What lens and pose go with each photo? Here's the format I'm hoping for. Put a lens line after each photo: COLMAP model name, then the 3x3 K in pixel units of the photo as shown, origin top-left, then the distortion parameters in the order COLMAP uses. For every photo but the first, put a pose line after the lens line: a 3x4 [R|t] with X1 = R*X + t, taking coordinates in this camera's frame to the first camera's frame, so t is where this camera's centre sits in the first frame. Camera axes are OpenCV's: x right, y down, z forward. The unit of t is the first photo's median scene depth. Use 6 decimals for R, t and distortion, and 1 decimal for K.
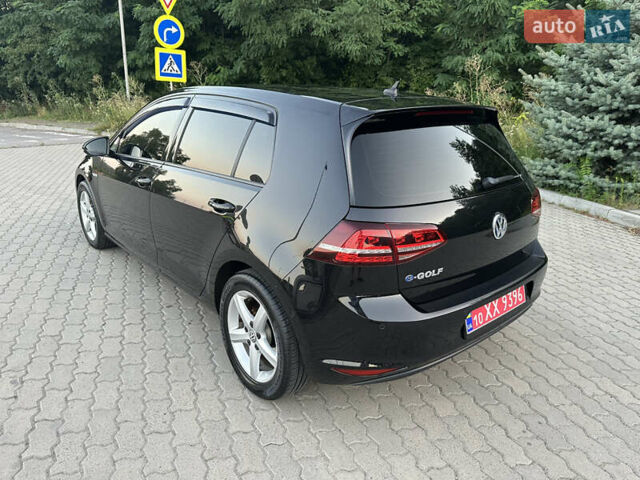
lens RADIAL K [[455.5, 0, 315.0], [0, 455.5, 240.9], [0, 0, 1]] dist [0.000713, -0.005570]
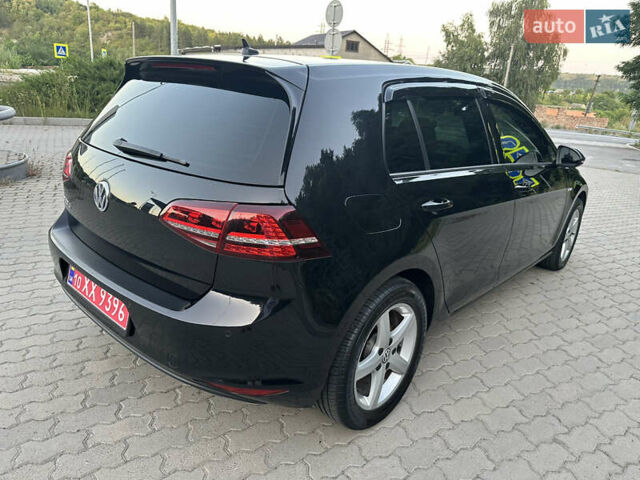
lens RADIAL K [[447.7, 0, 320.0], [0, 447.7, 240.0], [0, 0, 1]] dist [-0.006045, -0.001756]
pose [[0.151932, 0.307058, -0.939485, 0.181683], [-0.377613, 0.896448, 0.231925, -0.043330], [0.913414, 0.319526, 0.252148, 0.171740]]
